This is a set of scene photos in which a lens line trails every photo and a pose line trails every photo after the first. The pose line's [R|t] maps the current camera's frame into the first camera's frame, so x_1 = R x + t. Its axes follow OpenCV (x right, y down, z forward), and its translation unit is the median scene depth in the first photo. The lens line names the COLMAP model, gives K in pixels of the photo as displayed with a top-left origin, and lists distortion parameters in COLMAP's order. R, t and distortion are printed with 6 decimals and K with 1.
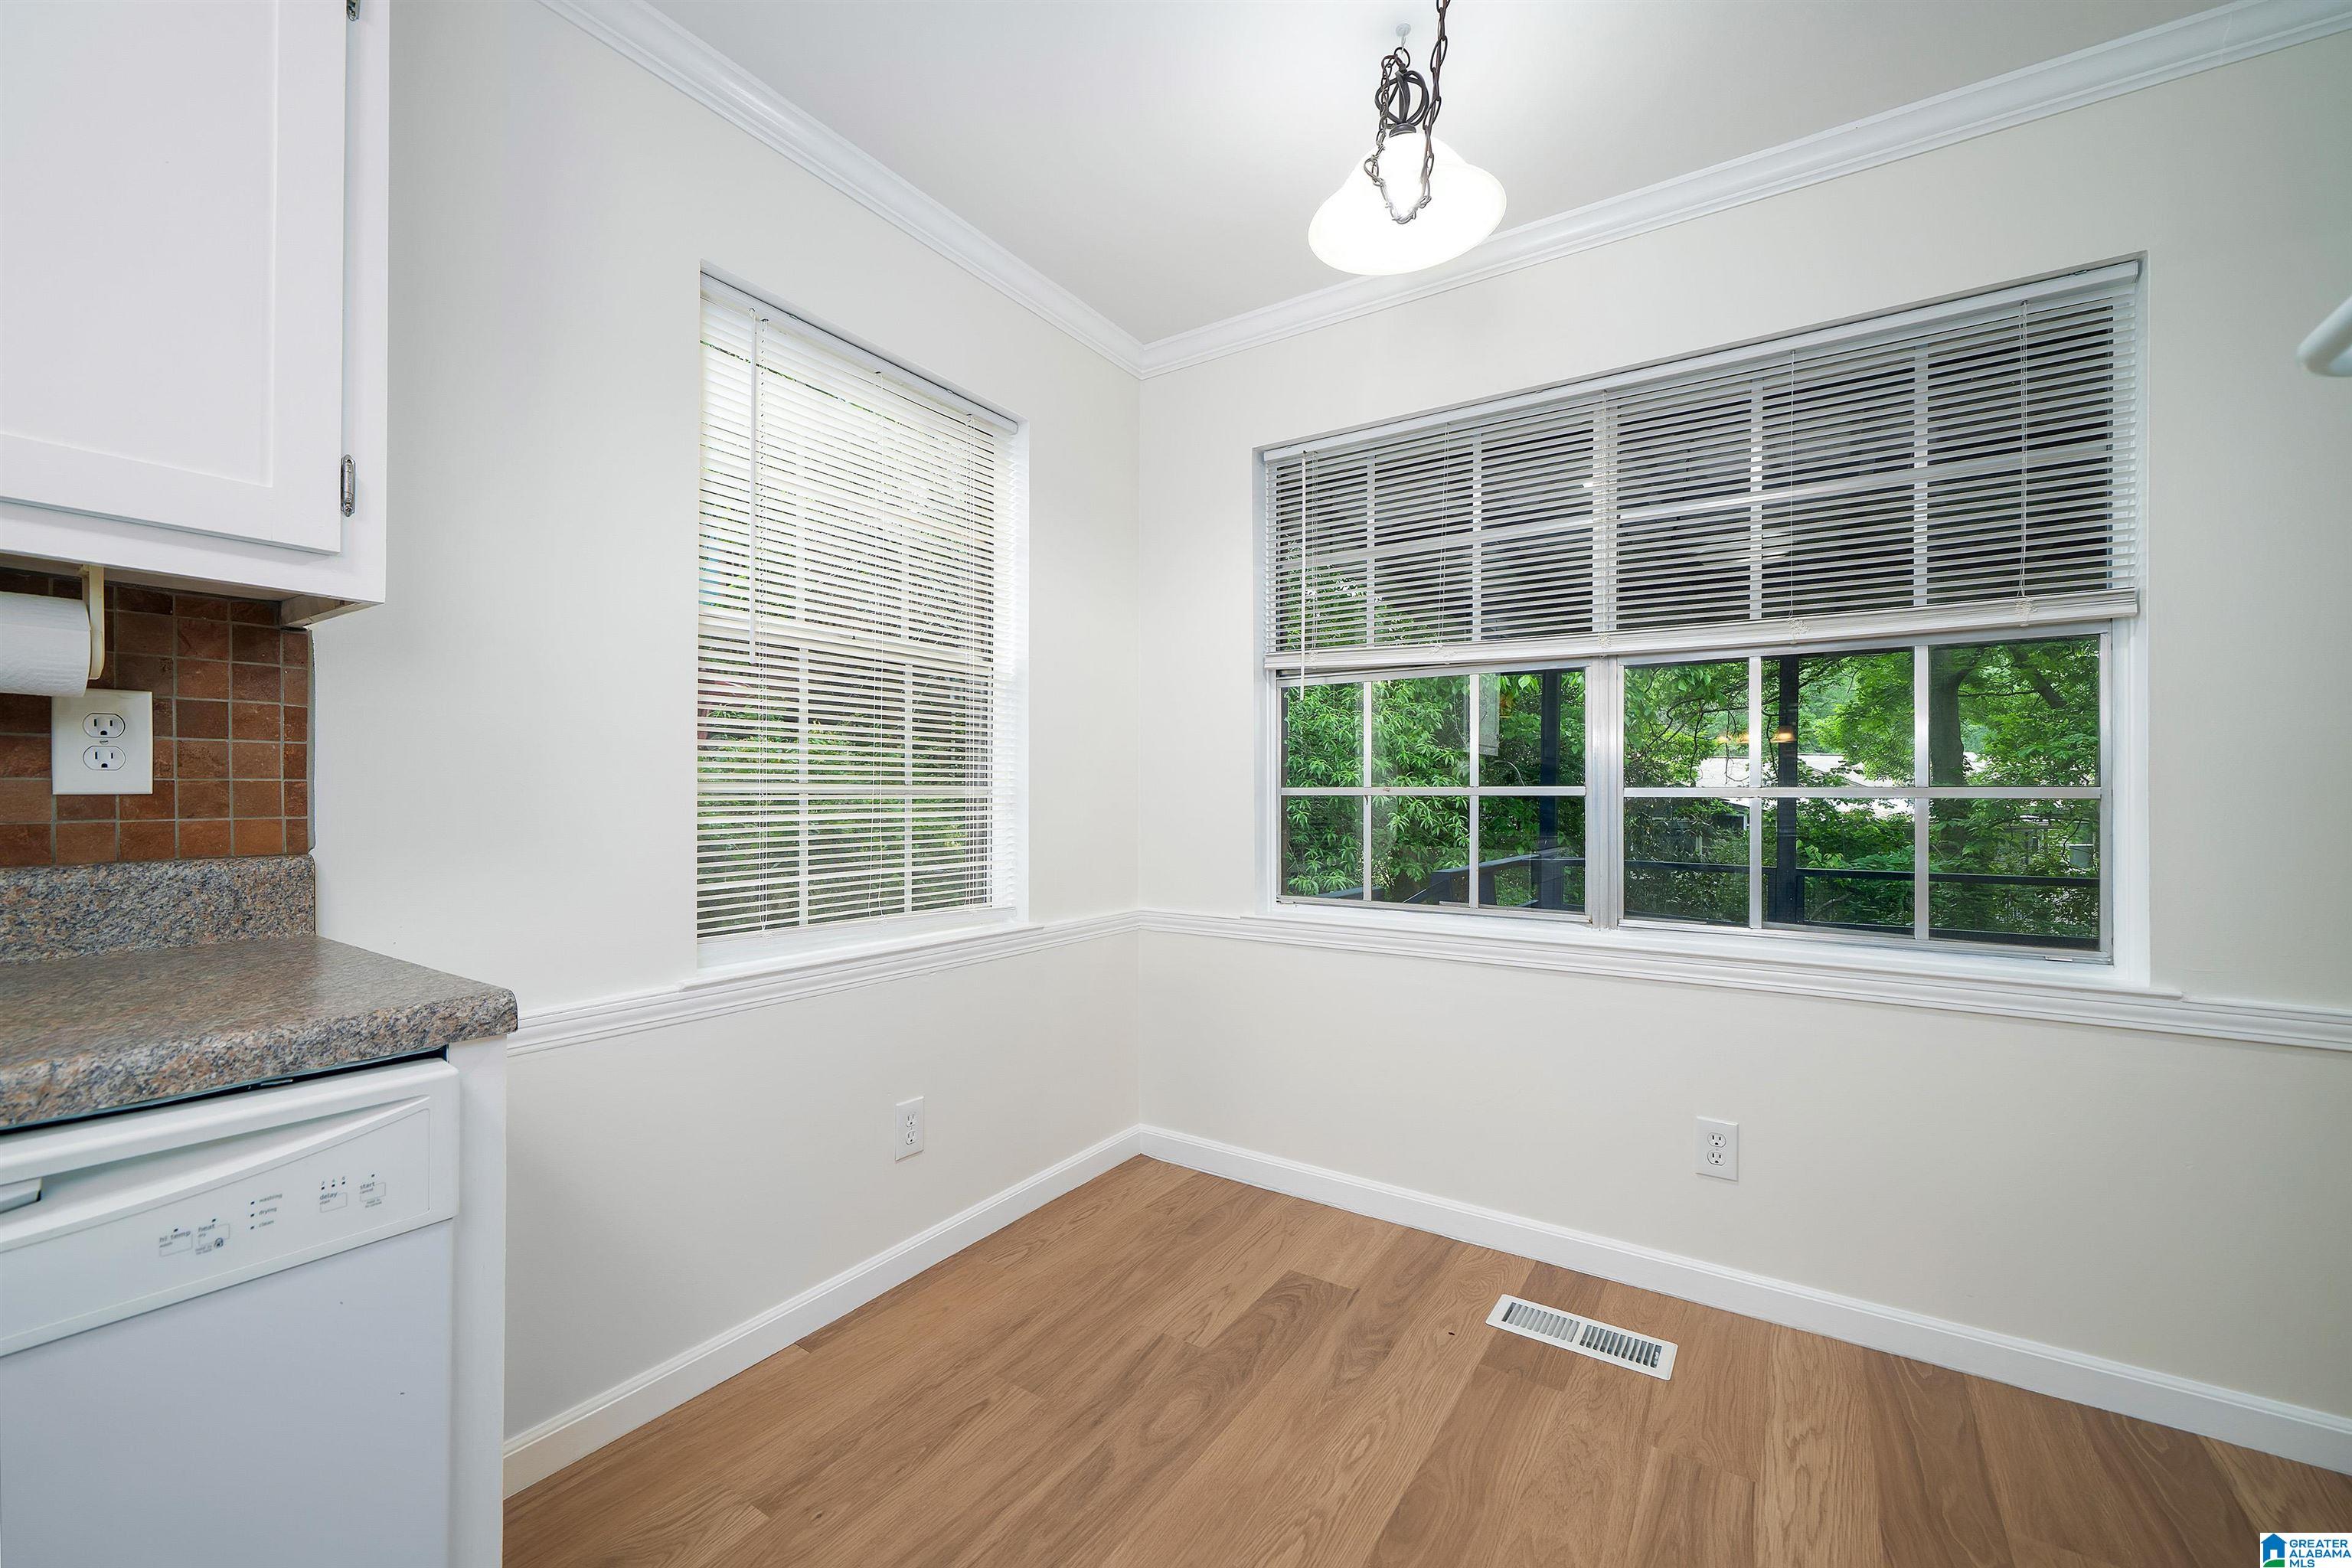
lens RADIAL K [[937.1, 0, 1173.1], [0, 937.1, 785.5], [0, 0, 1]] dist [-0.004187, -0.000249]
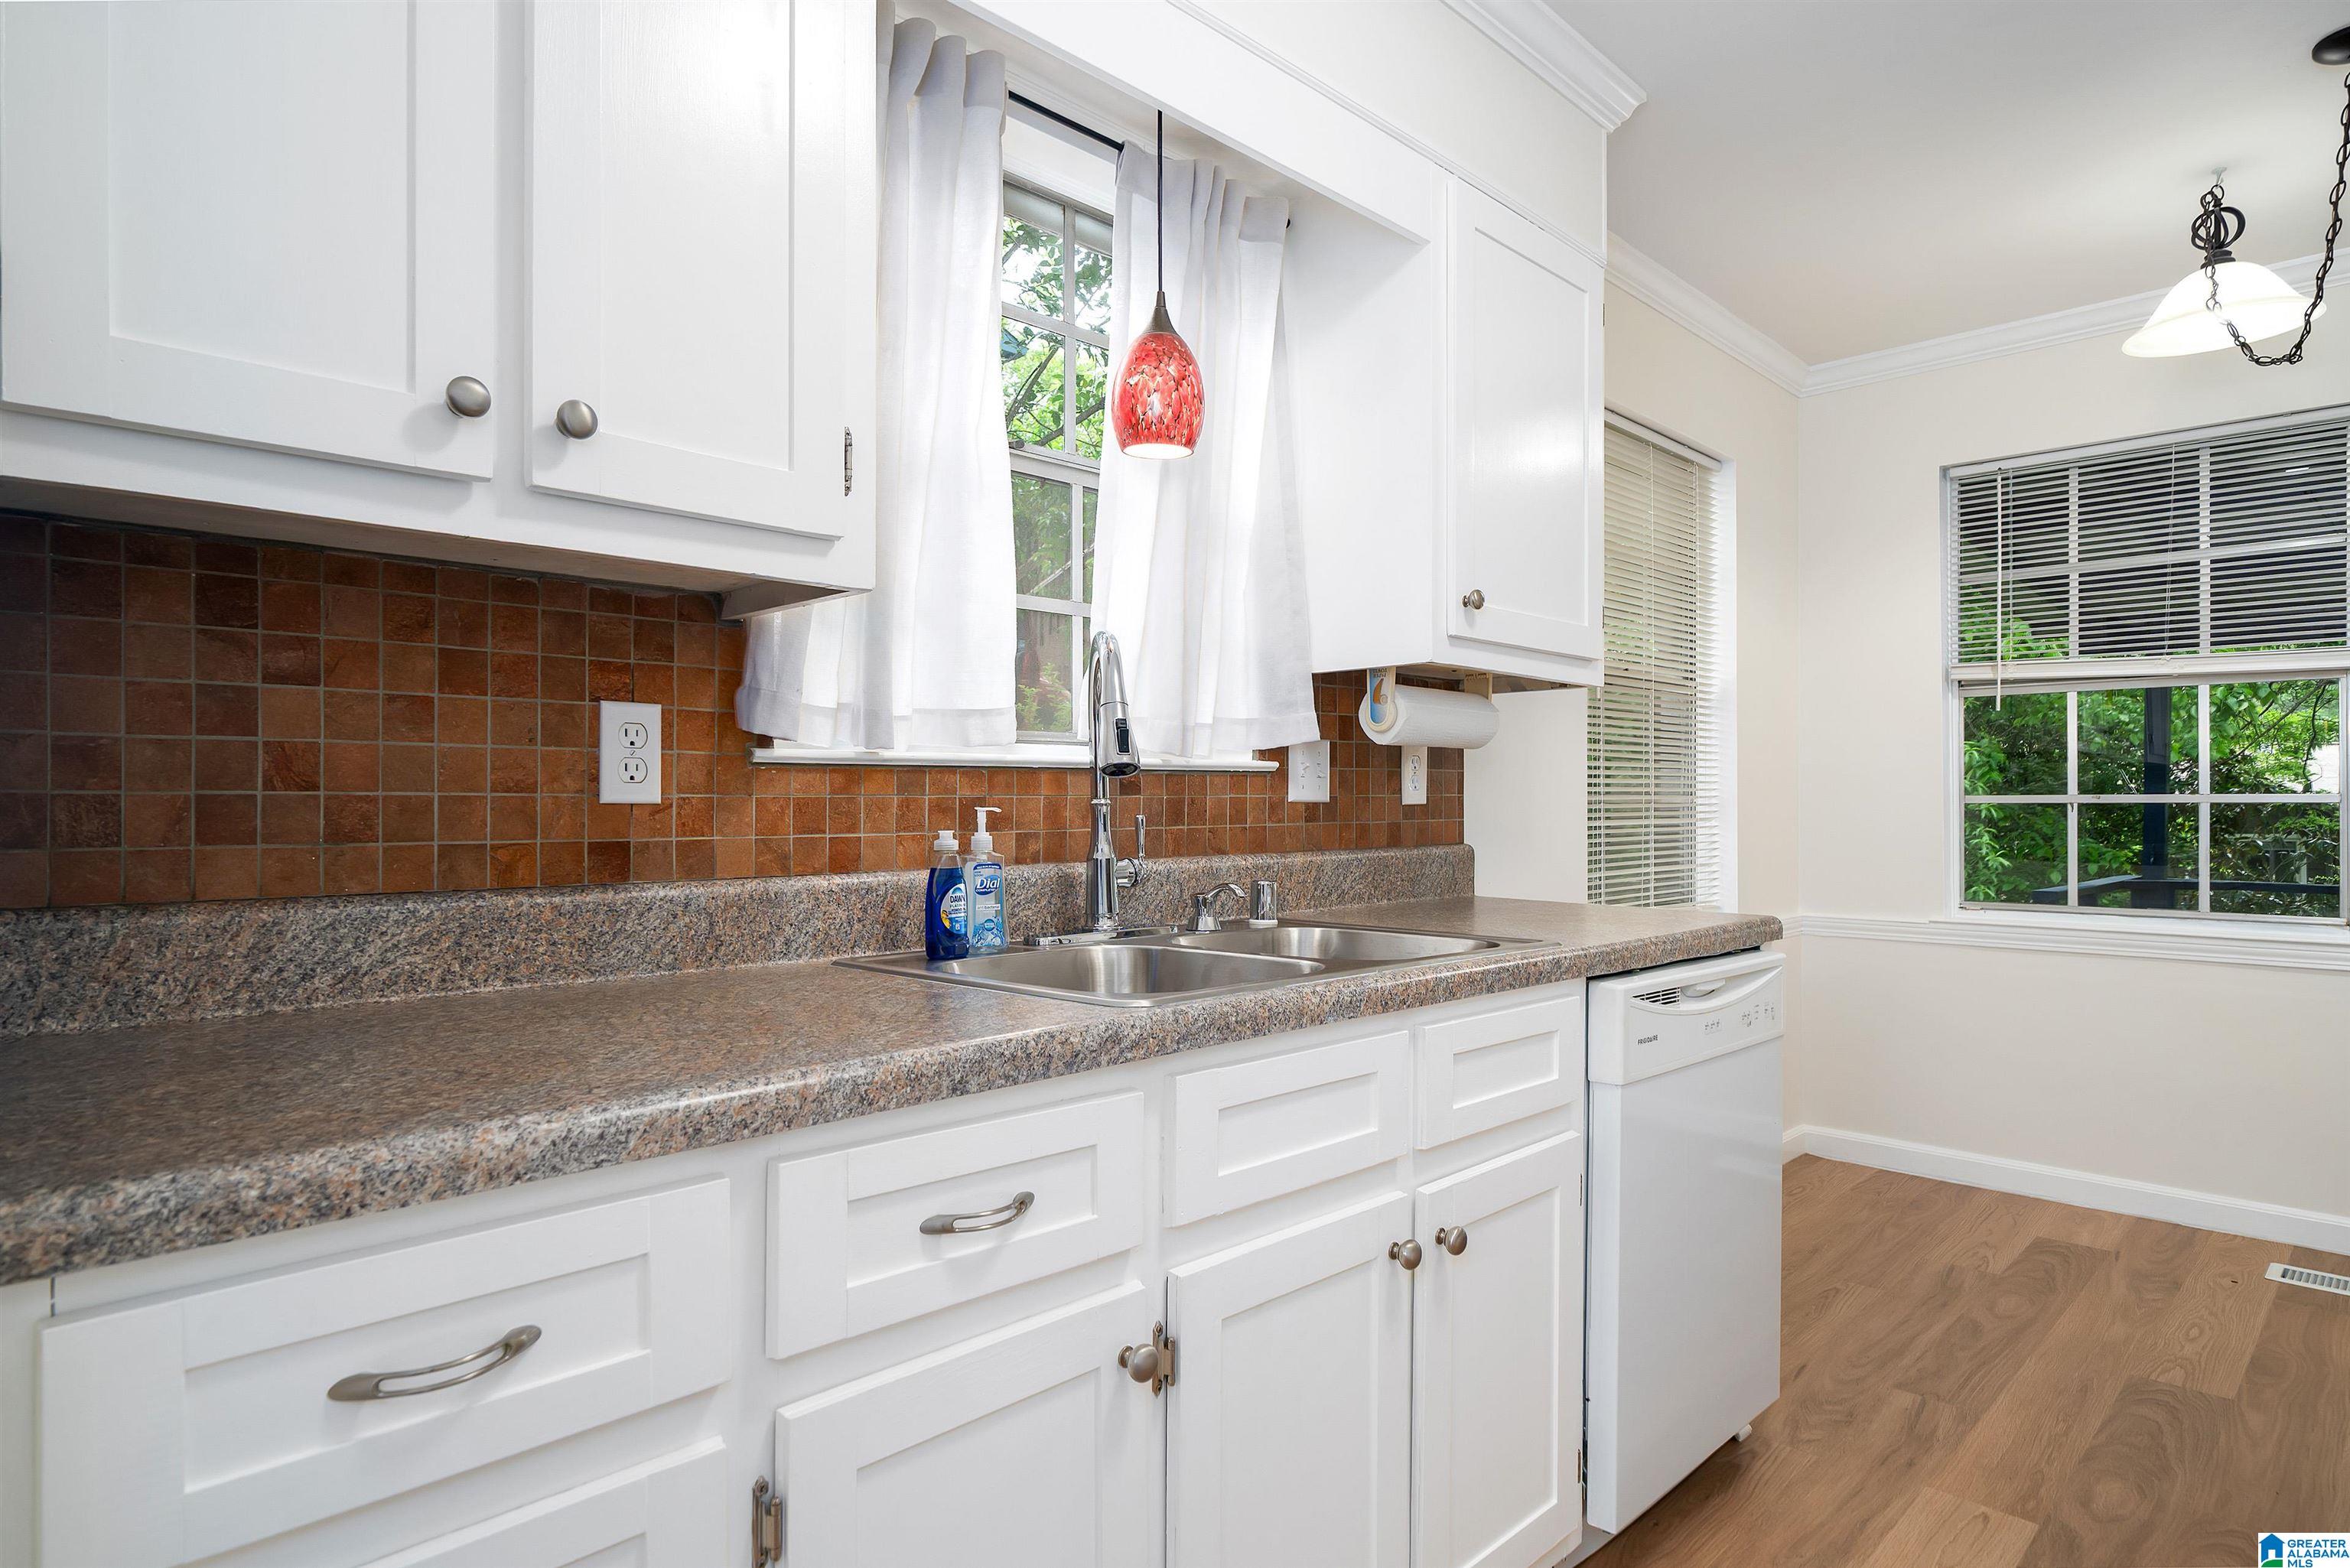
lens RADIAL K [[1283.4, 0, 1174.9], [0, 1283.4, 789.1], [0, 0, 1]] dist [-0.001853, 0.000315]
pose [[0.980741, -0.004495, -0.195259, -0.500385], [0.004295, 0.999990, -0.001448, -0.007399], [0.195264, 0.000581, 0.980751, -0.587214]]
